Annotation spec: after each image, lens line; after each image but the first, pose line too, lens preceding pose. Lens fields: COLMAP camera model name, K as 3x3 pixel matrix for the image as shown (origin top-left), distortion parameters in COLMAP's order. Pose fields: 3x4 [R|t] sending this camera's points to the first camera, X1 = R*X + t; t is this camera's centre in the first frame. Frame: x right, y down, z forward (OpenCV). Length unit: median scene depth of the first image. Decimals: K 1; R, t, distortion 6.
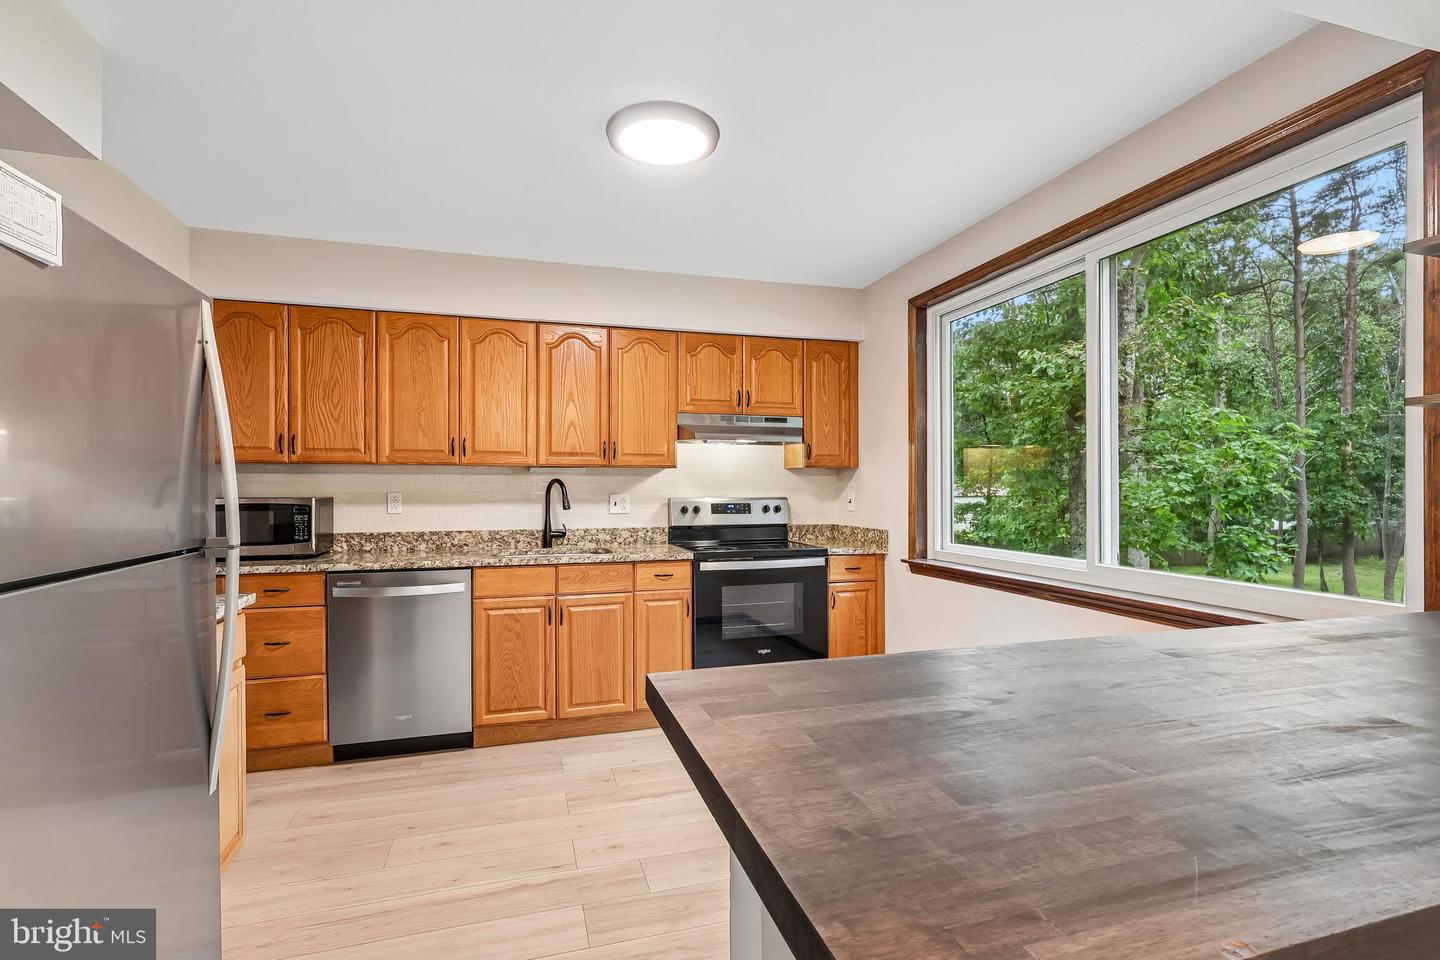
lens RADIAL K [[663.6, 0, 720.0], [0, 663.6, 480.0], [0, 0, 1]] dist [0.001987, 0.000190]
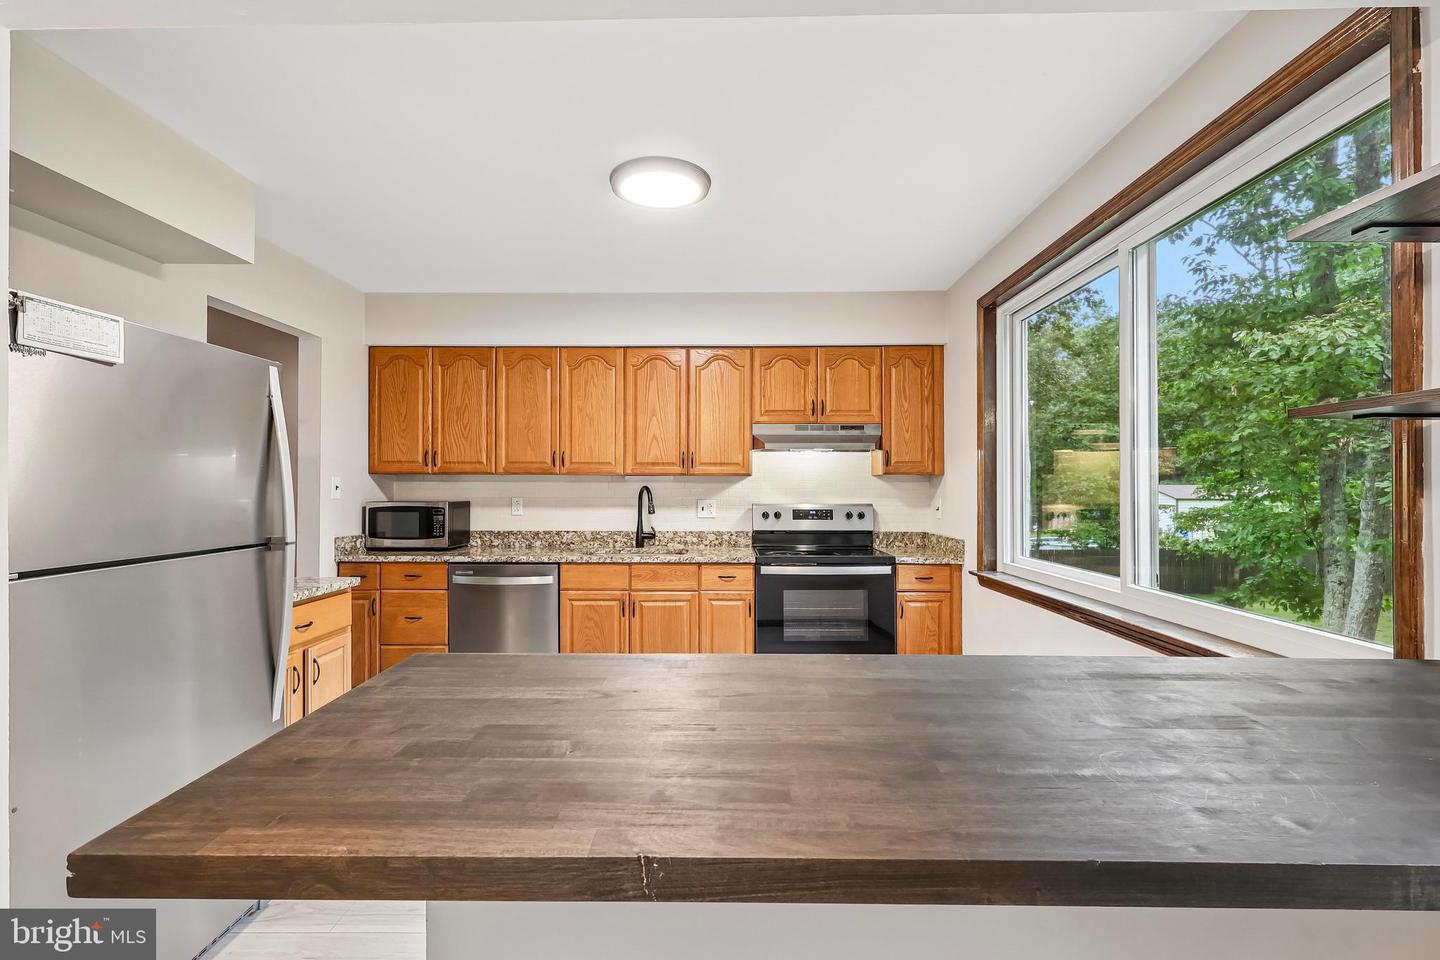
lens RADIAL K [[655.5, 0, 720.0], [0, 655.5, 480.0], [0, 0, 1]] dist [0.001264, -0.000020]
pose [[0.955323, -0.000731, -0.295563, 0.200922], [0.000525, 1.000000, -0.000774, -0.011083], [0.295563, 0.000584, 0.955323, -0.013237]]
